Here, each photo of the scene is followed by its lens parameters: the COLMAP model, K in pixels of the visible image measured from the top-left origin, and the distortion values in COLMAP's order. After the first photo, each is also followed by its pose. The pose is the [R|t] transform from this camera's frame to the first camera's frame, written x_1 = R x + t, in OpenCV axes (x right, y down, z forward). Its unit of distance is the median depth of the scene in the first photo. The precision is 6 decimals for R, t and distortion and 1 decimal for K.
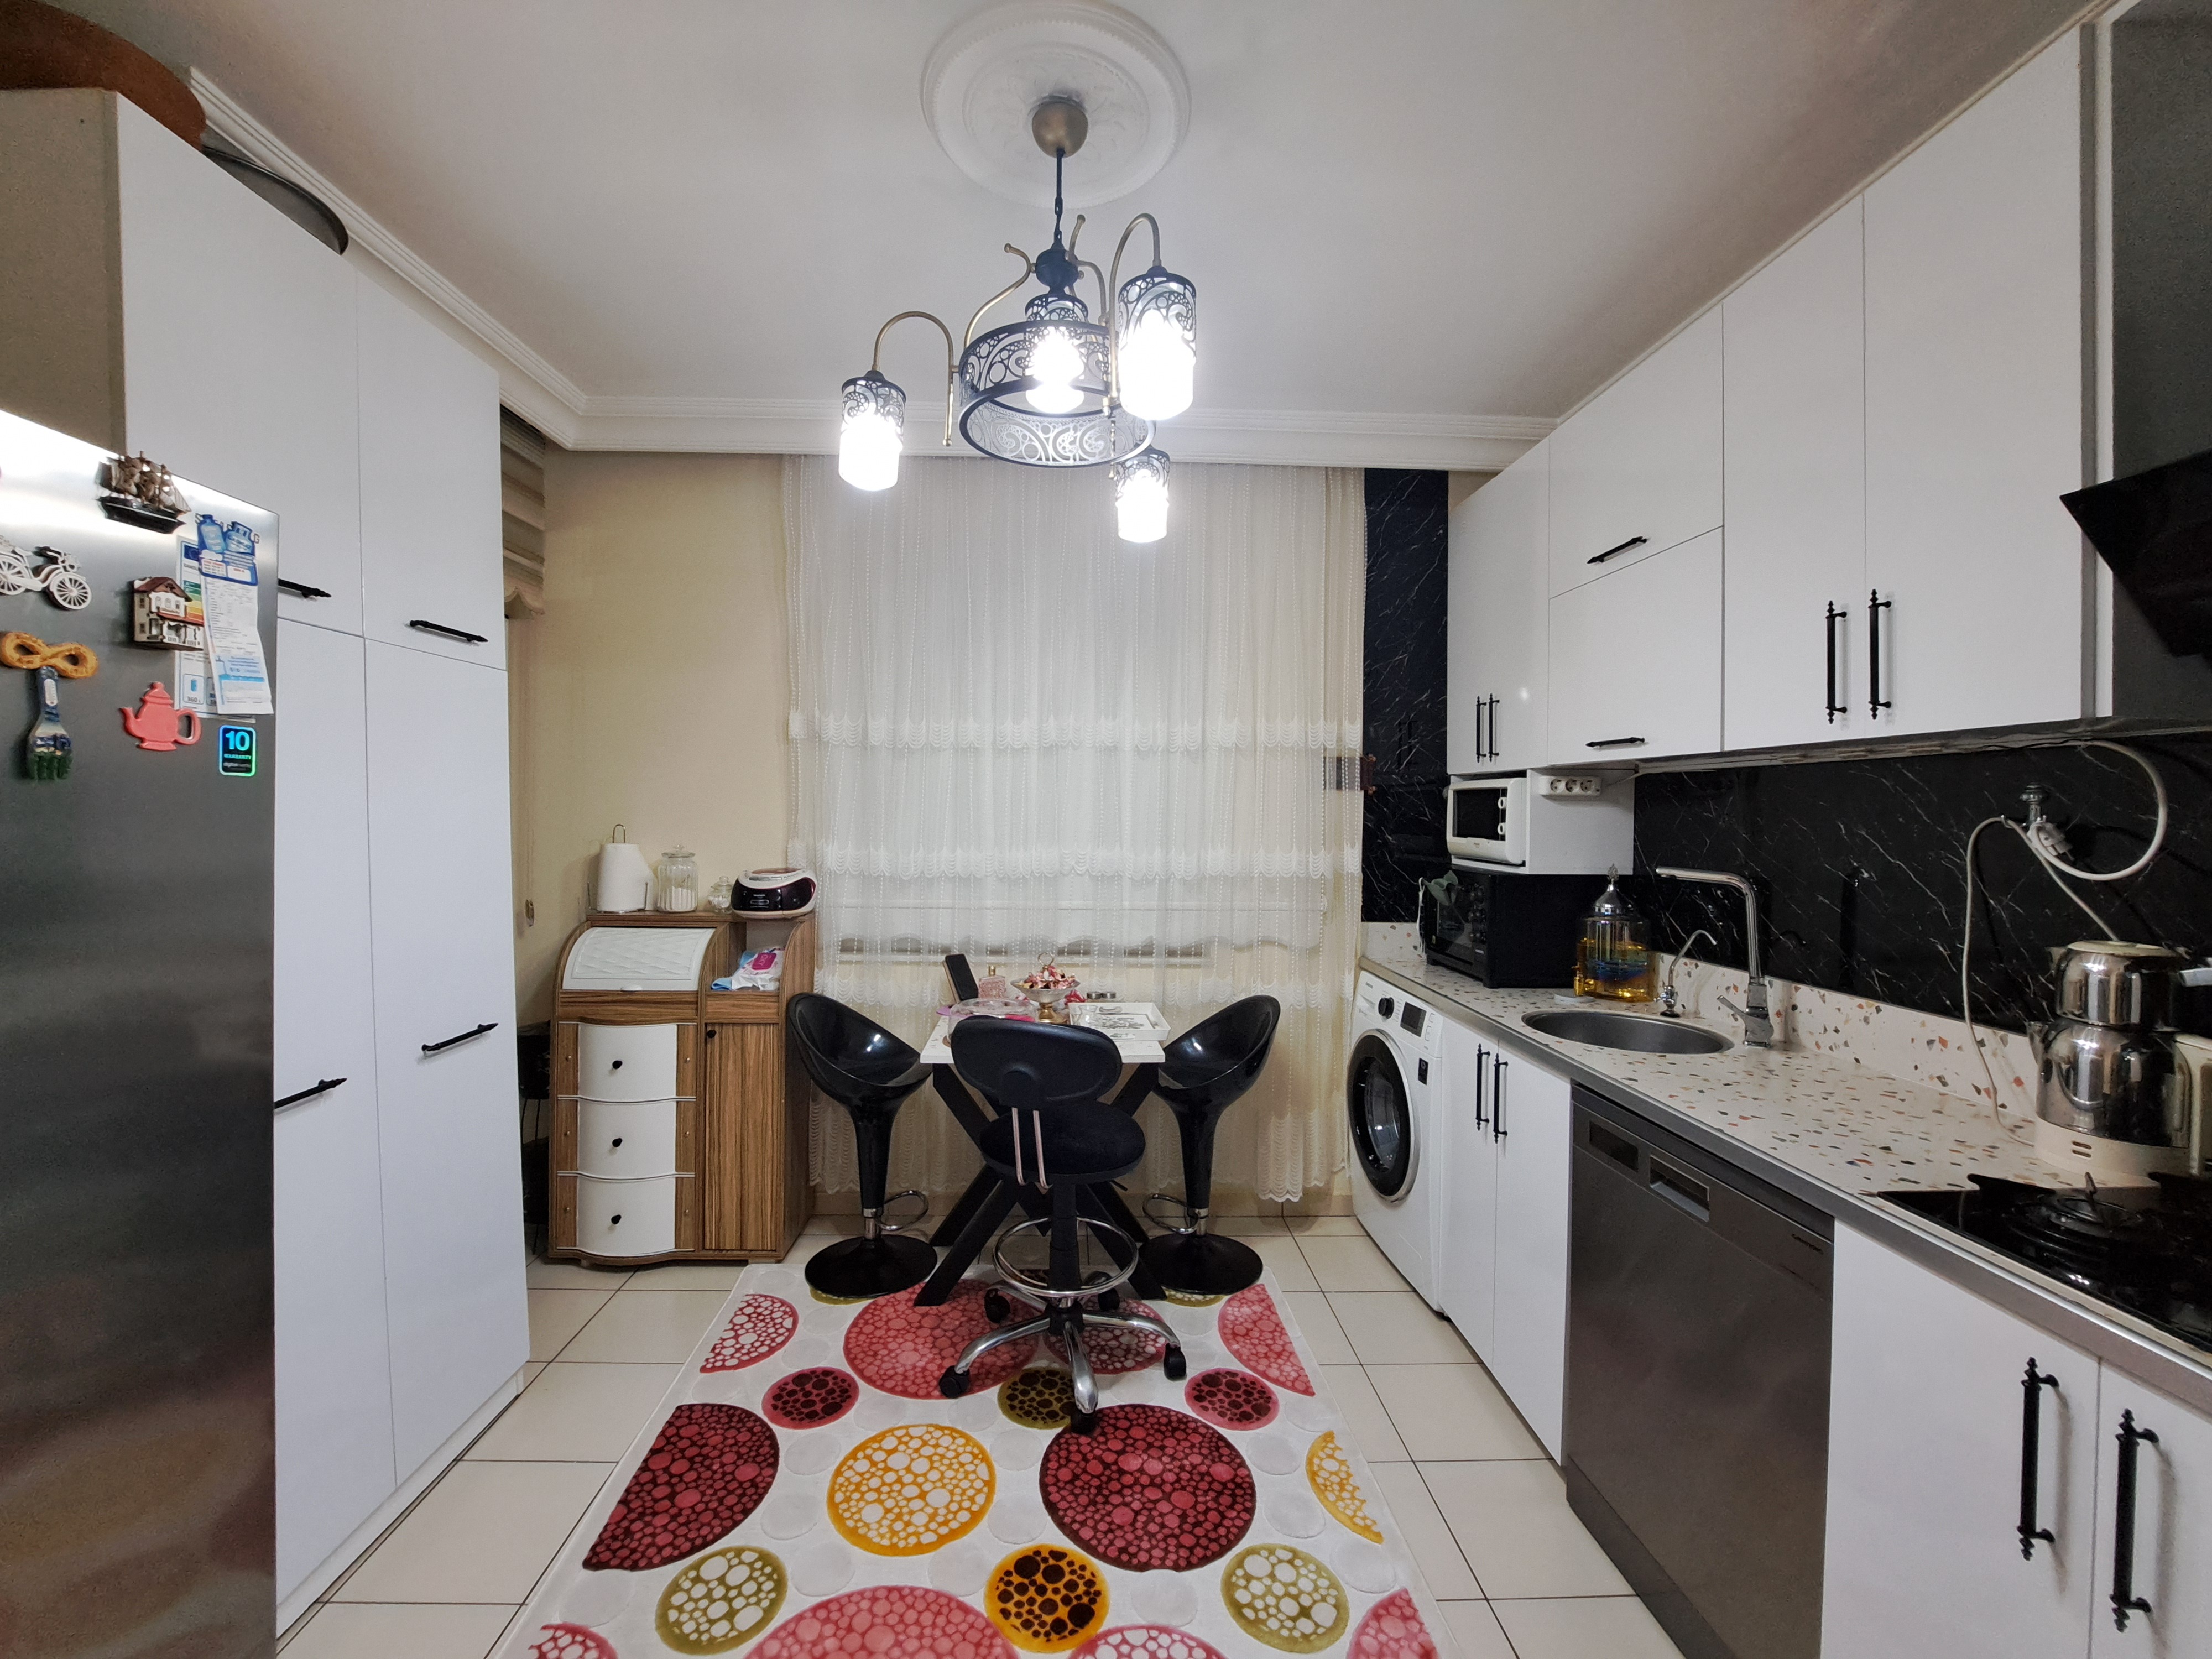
lens RADIAL K [[881.1, 0, 1087.6], [0, 881.1, 807.1], [0, 0, 1]] dist [-0.016577, 0.000608]
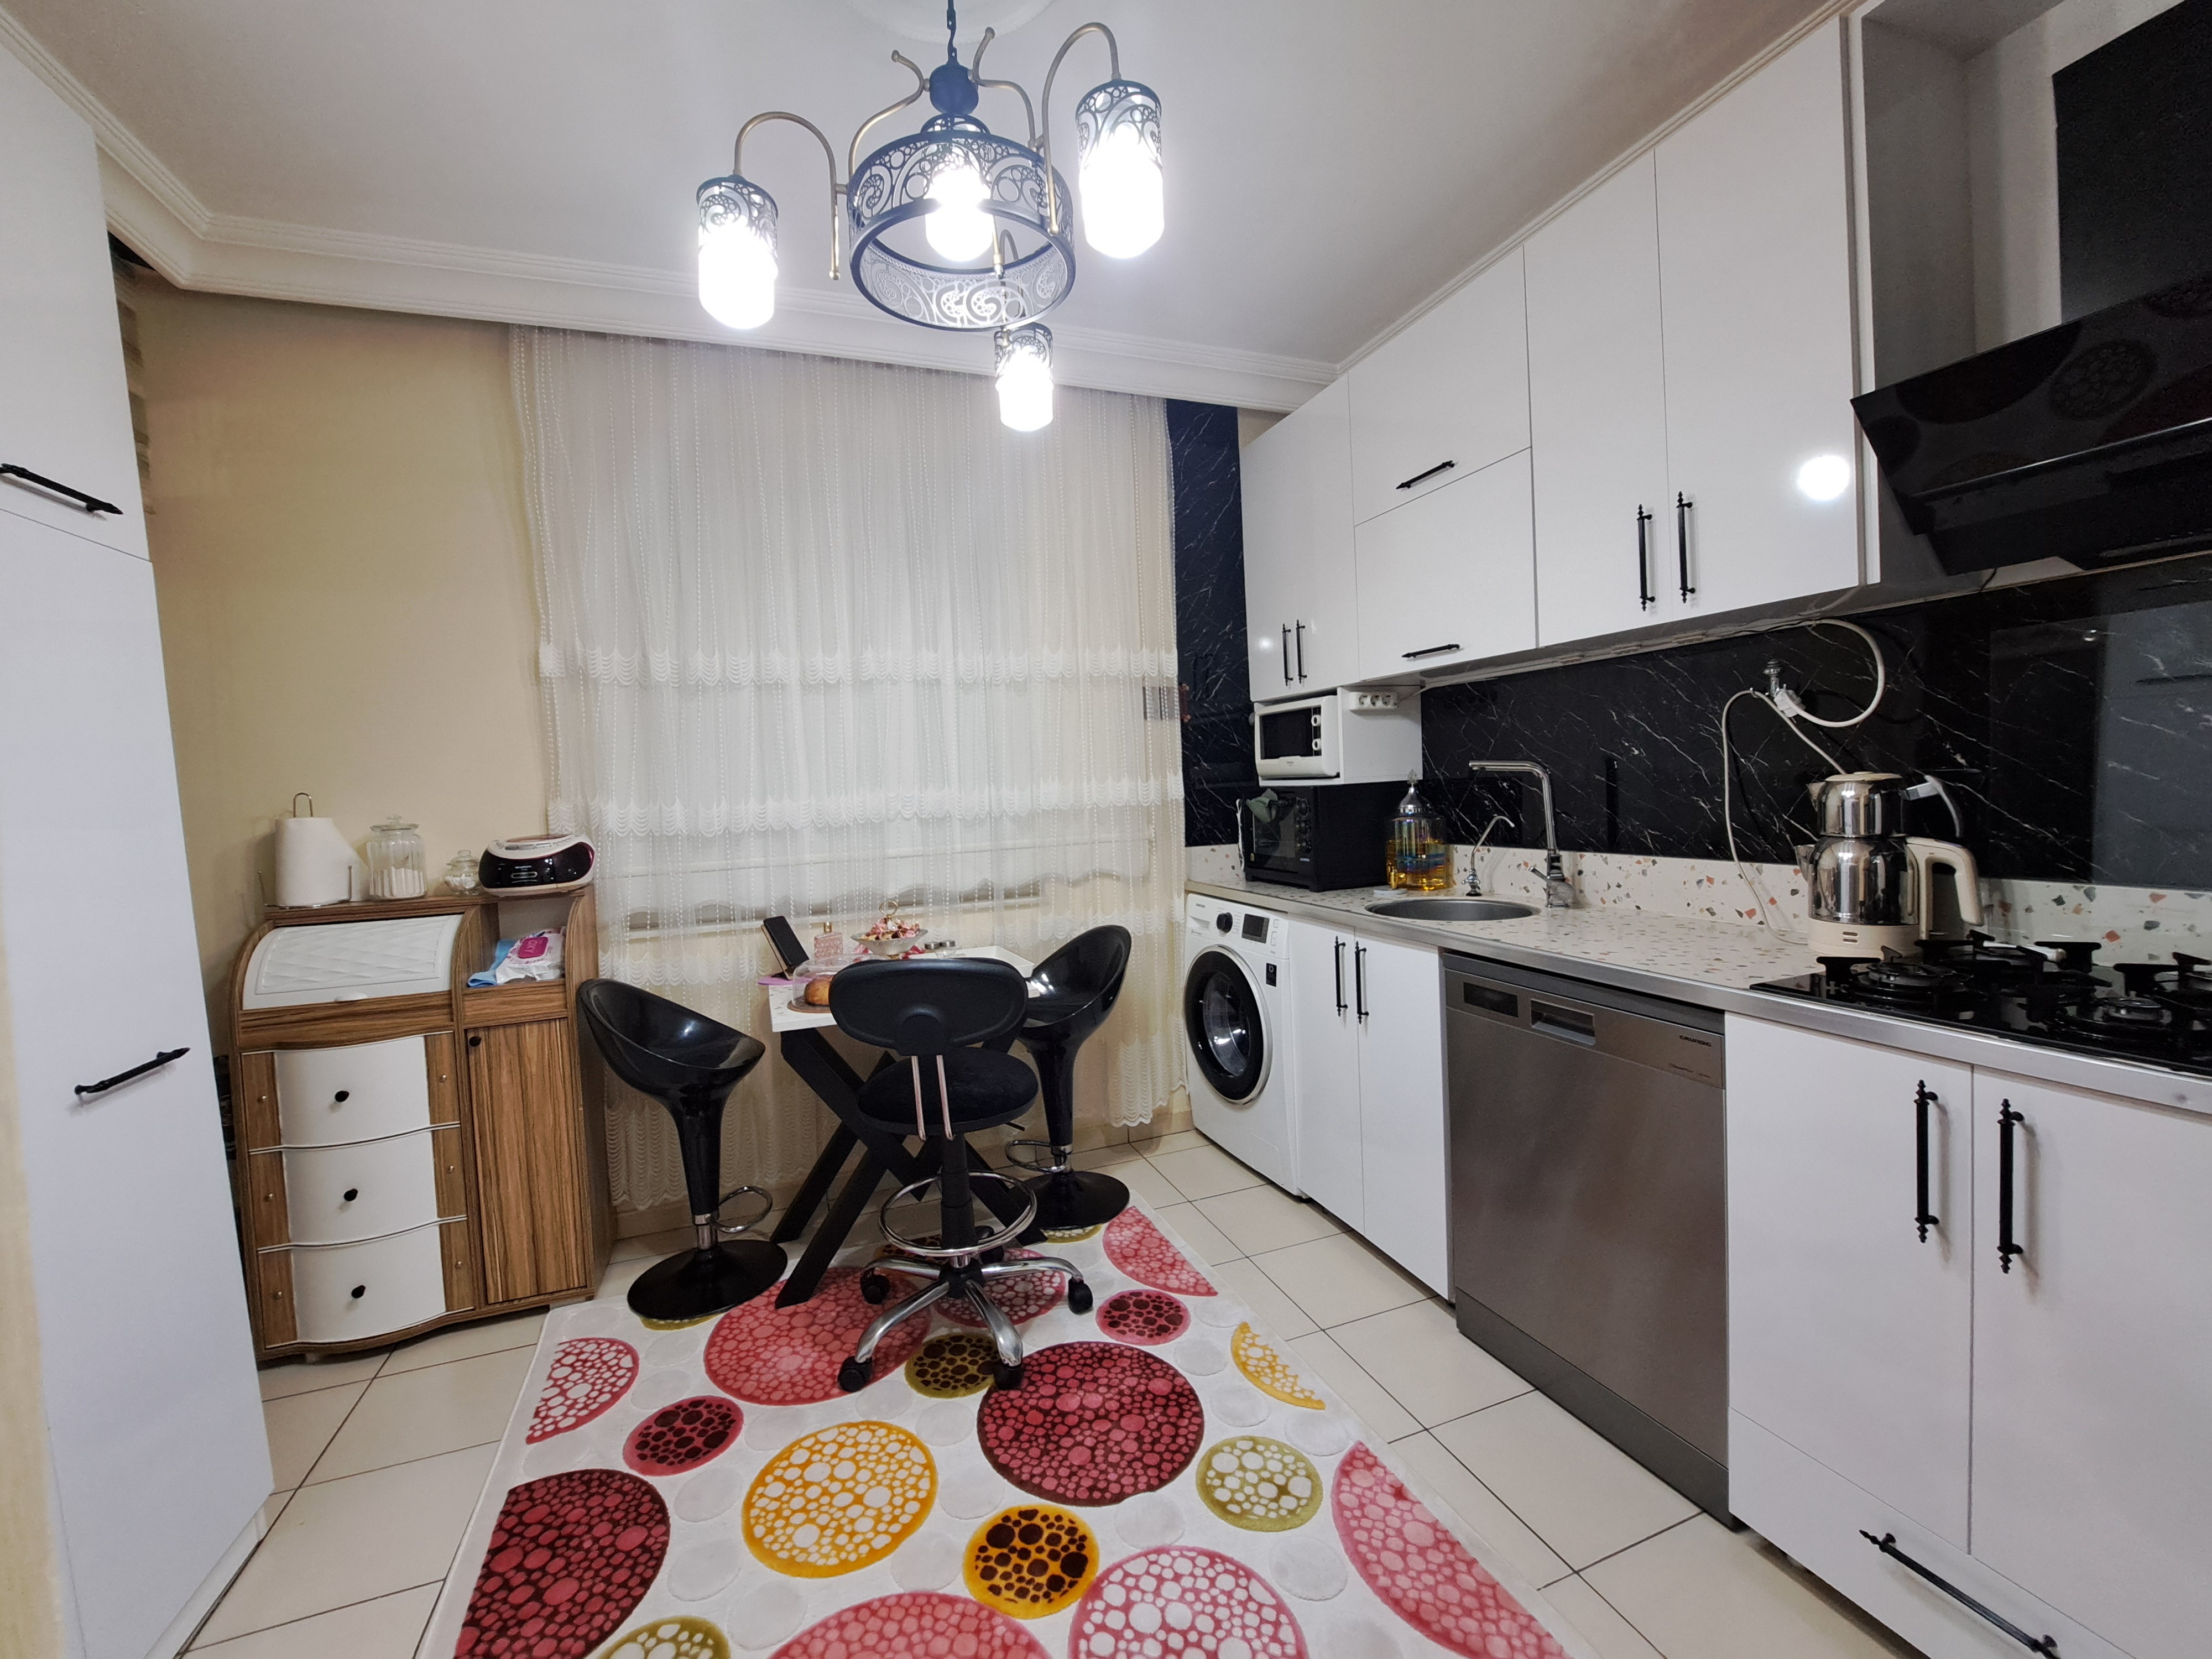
lens RADIAL K [[881.1, 0, 1086.0], [0, 881.1, 807.8], [0, 0, 1]] dist [-0.016577, 0.000608]
pose [[0.948063, -0.063600, 0.311660, -0.197366], [0.054998, 0.997826, 0.036322, 0.069579], [-0.313292, -0.017295, 0.949499, 0.100148]]
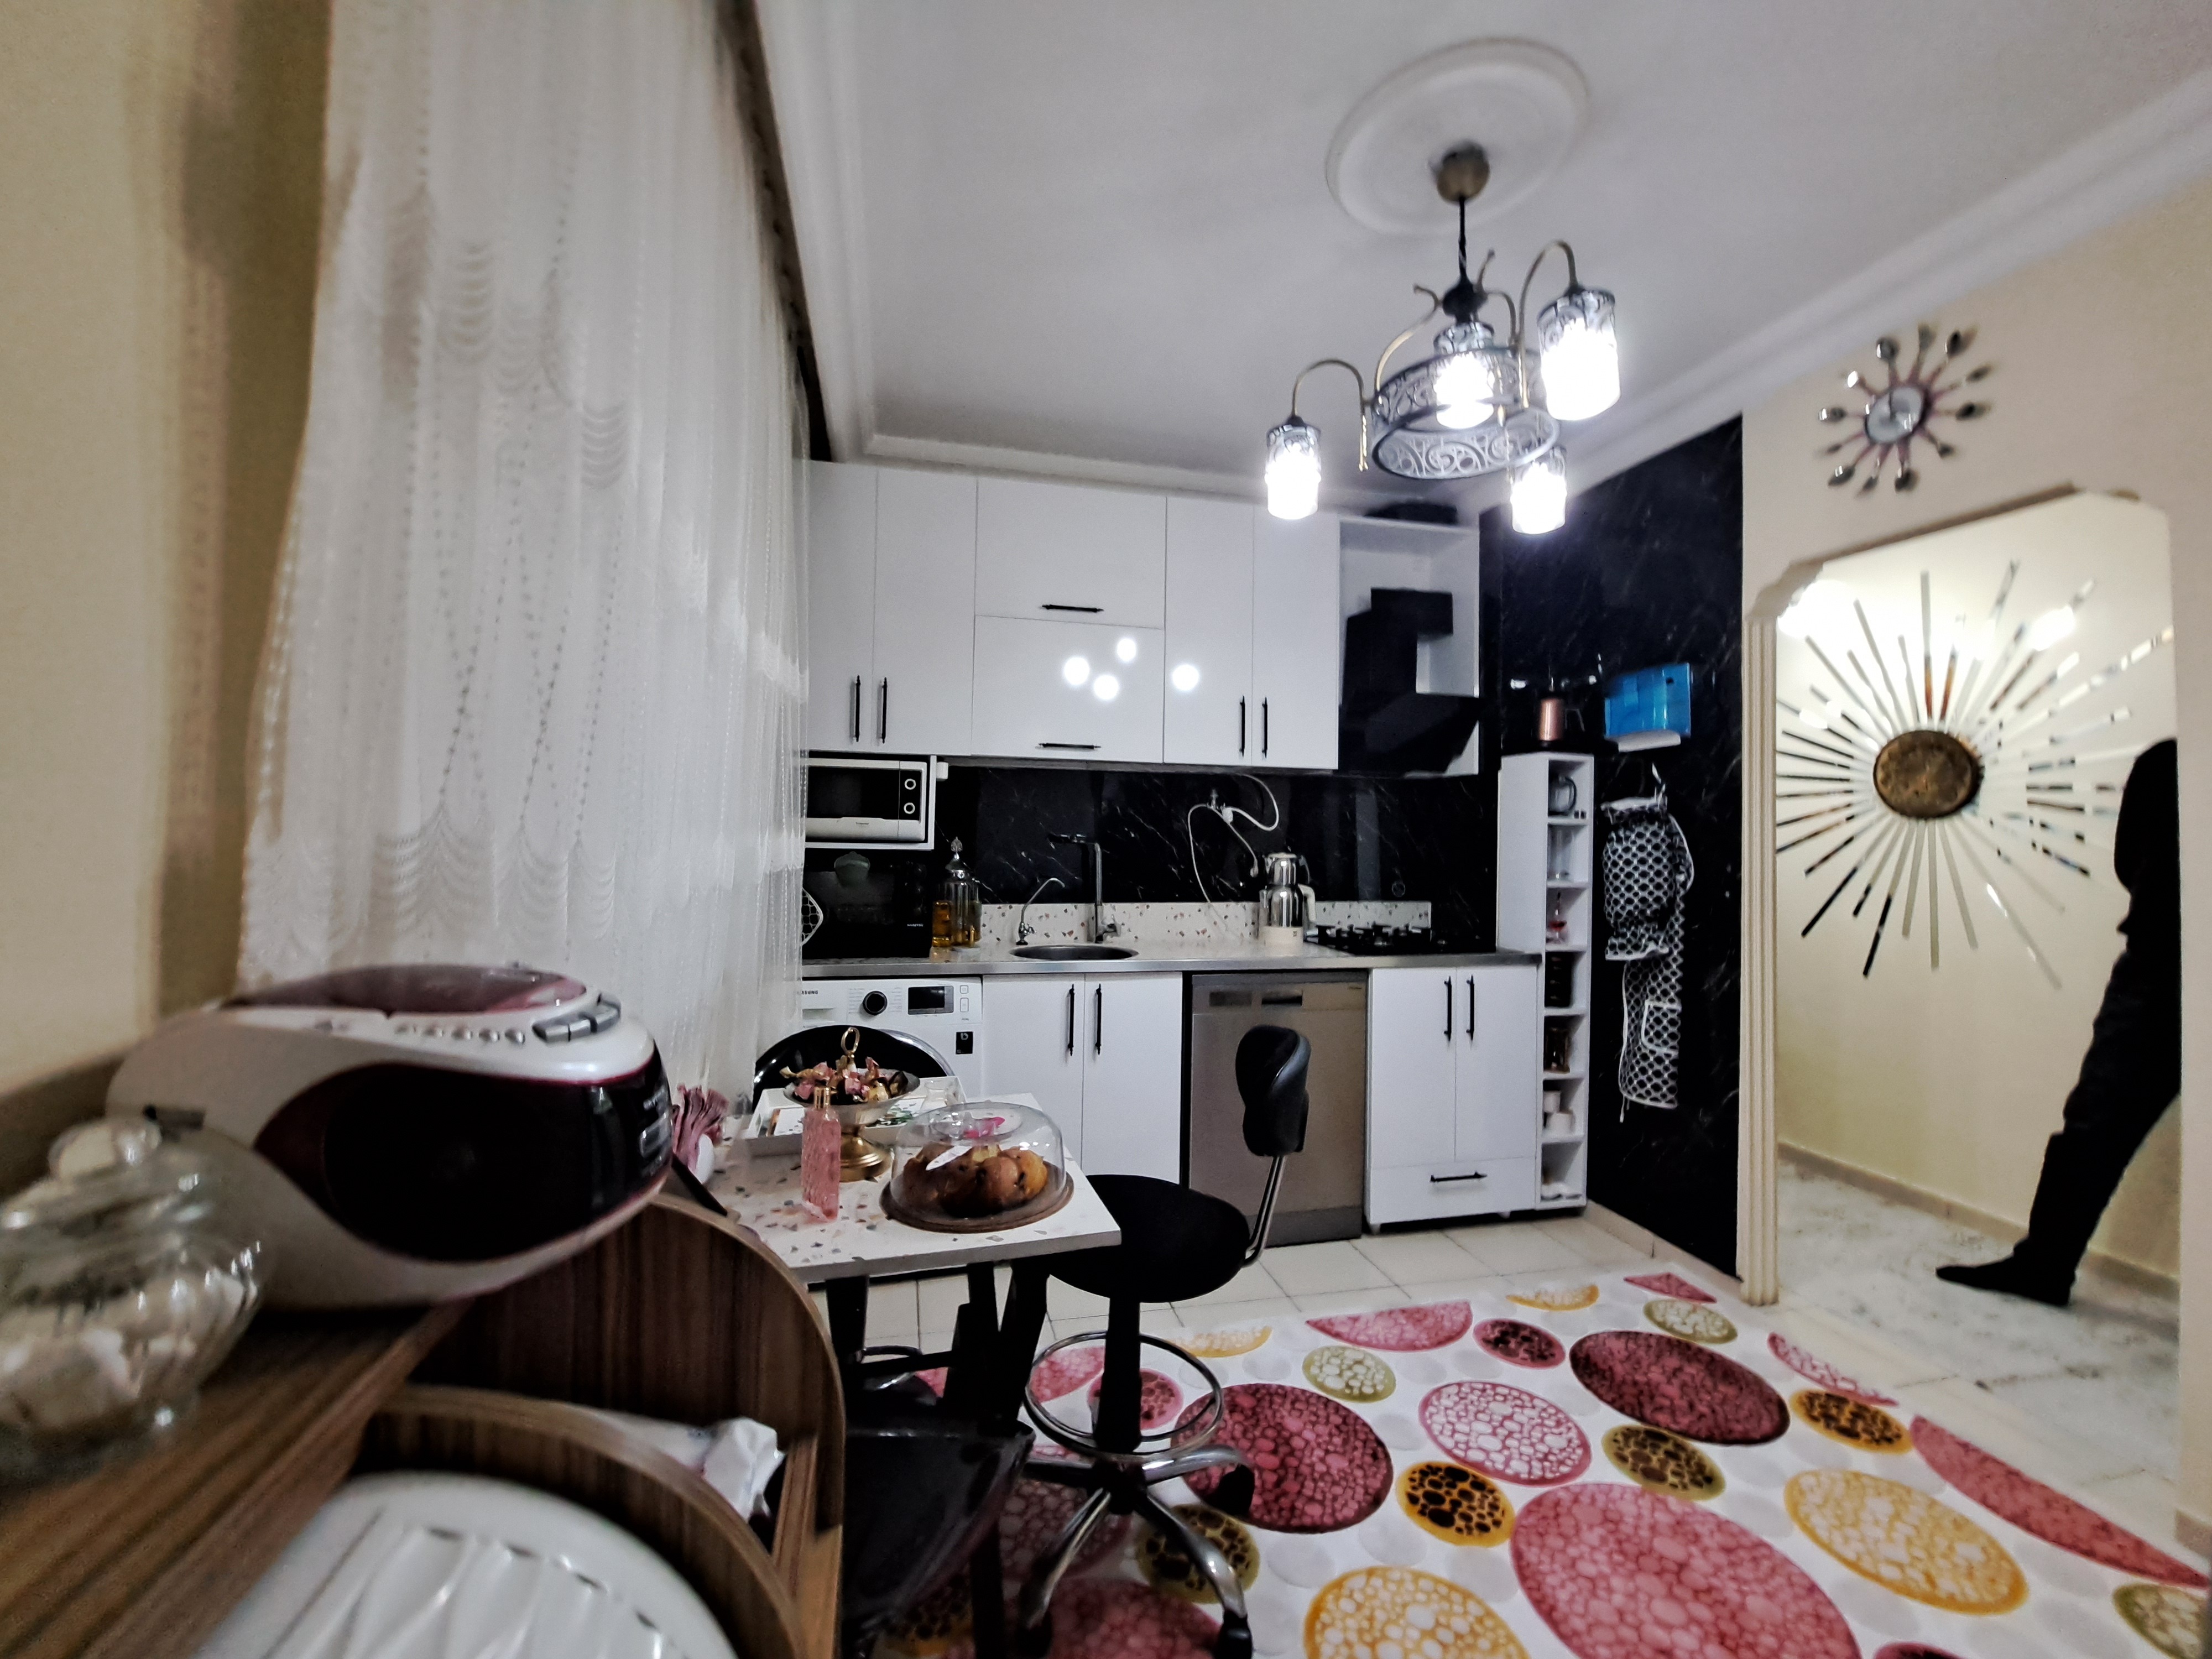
lens RADIAL K [[881.1, 0, 1093.6], [0, 881.1, 802.7], [0, 0, 1]] dist [-0.016577, 0.000608]
pose [[-0.187444, 0.020286, 0.982066, -0.904490], [-0.021998, 0.999449, -0.024844, 0.057285], [-0.982029, -0.026261, -0.186895, 1.438171]]
